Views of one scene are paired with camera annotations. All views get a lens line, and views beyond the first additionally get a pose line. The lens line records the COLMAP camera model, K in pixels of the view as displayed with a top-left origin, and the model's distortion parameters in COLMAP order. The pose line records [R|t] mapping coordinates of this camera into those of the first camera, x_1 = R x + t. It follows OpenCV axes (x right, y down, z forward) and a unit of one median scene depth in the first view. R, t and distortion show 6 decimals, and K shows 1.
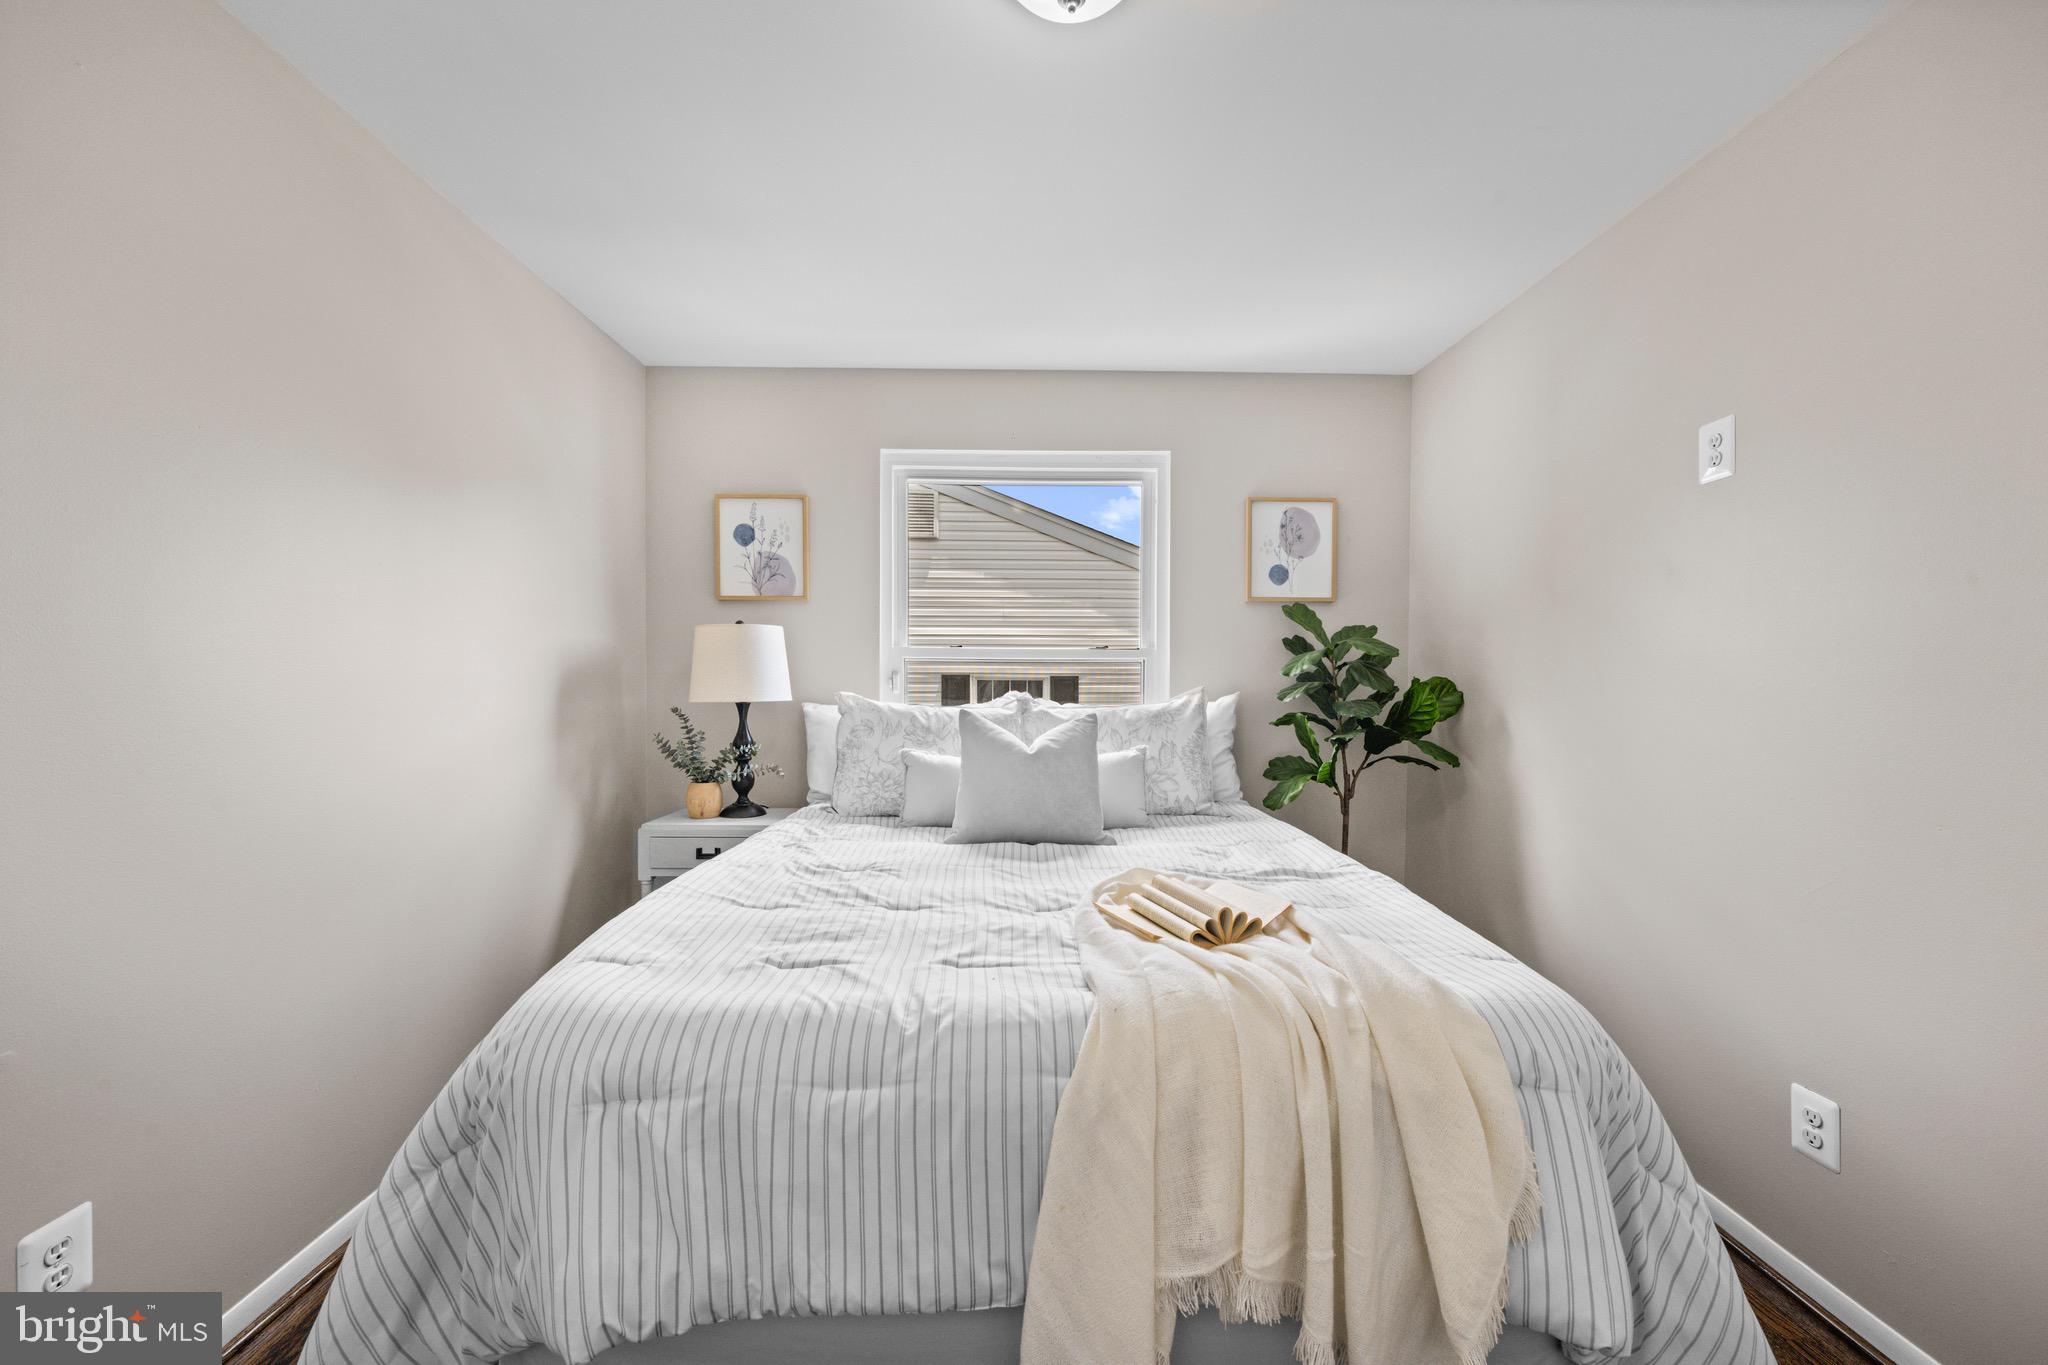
lens RADIAL K [[808.0, 0, 1023.3], [0, 808.0, 694.8], [0, 0, 1]] dist [0.000029, -0.000709]
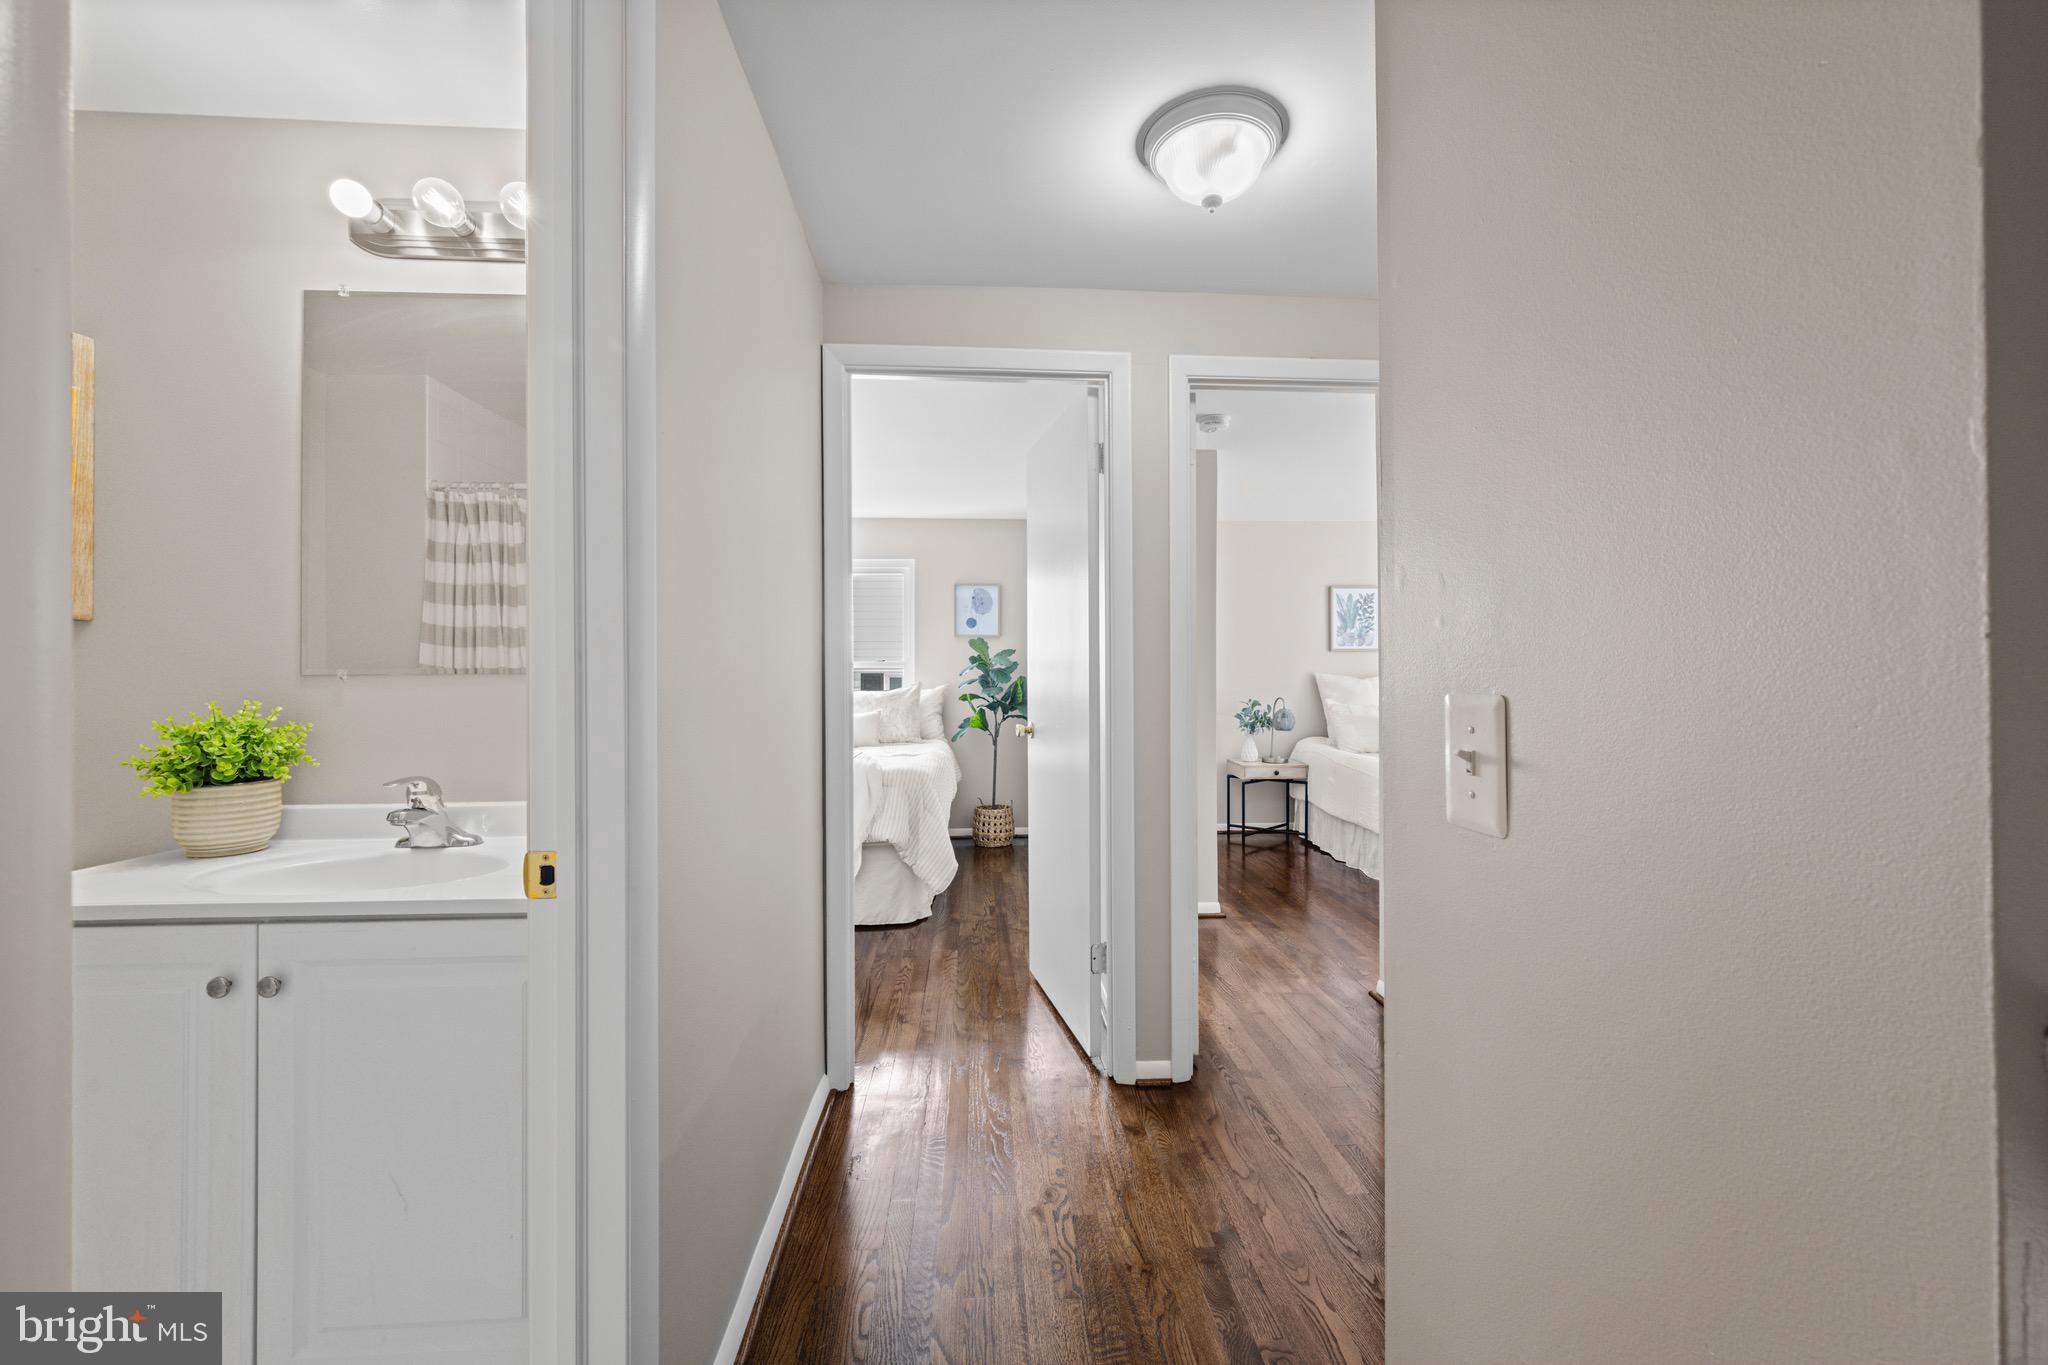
lens RADIAL K [[808.0, 0, 1022.4], [0, 808.0, 667.3], [0, 0, 1]] dist [0.000029, -0.000709]
pose [[0.999472, -0.005022, 0.032095, 0.408940], [0.005868, 0.999637, -0.026307, 0.009230], [-0.031951, 0.026481, 0.999139, -1.007712]]
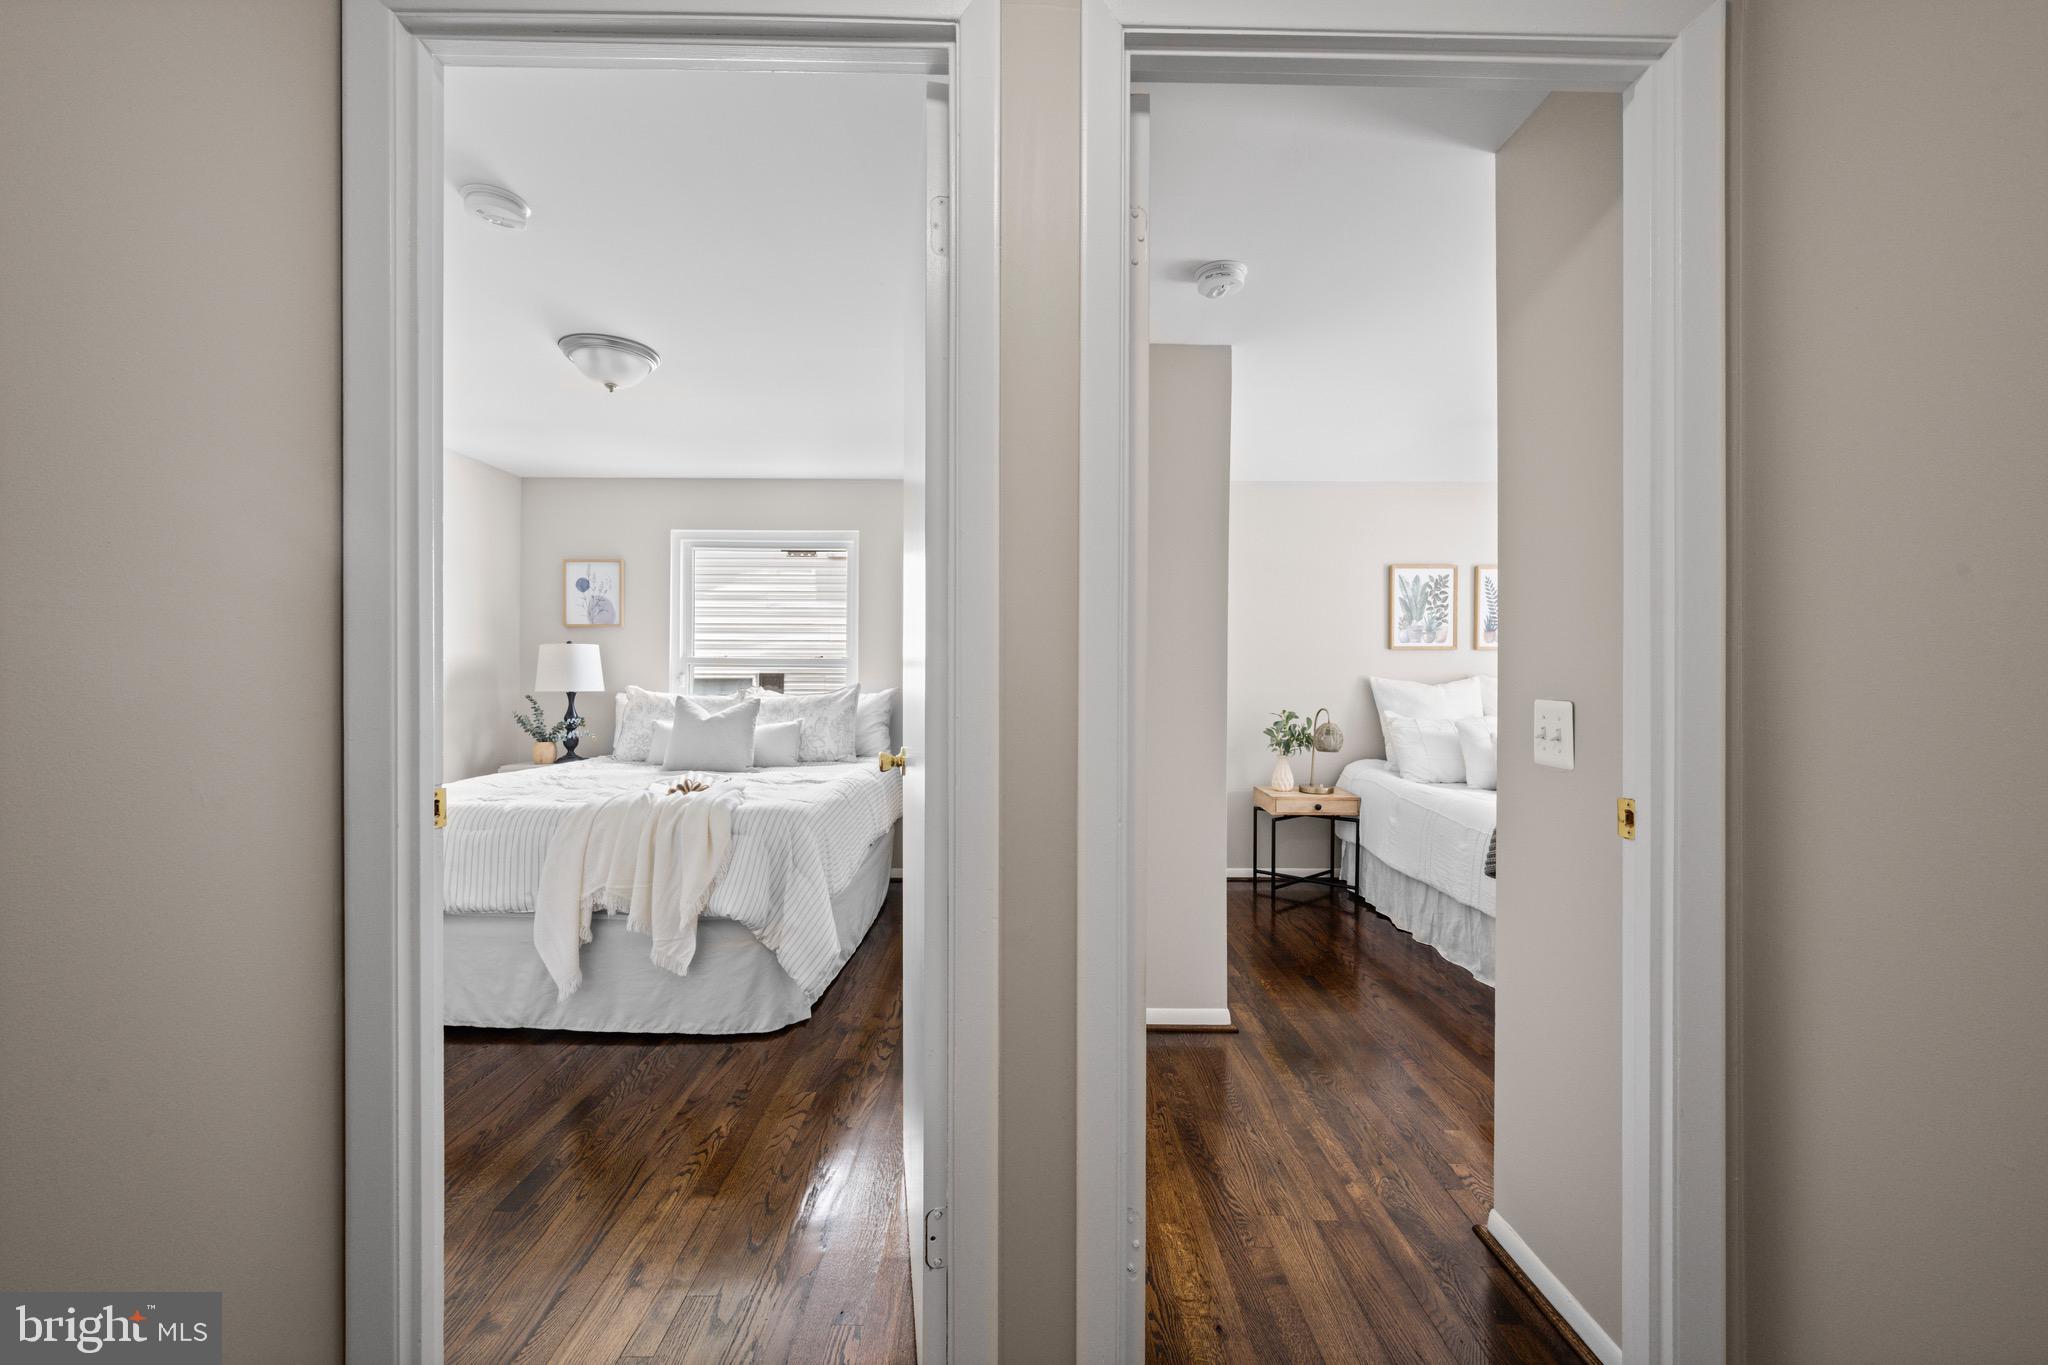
lens RADIAL K [[808.0, 0, 1023.7], [0, 808.0, 675.8], [0, 0, 1]] dist [0.000029, -0.000709]
pose [[0.999848, 0.003031, -0.017184, 0.566728], [-0.003411, 0.999750, -0.022096, 0.009175], [0.017113, 0.022152, 0.999608, -0.573210]]
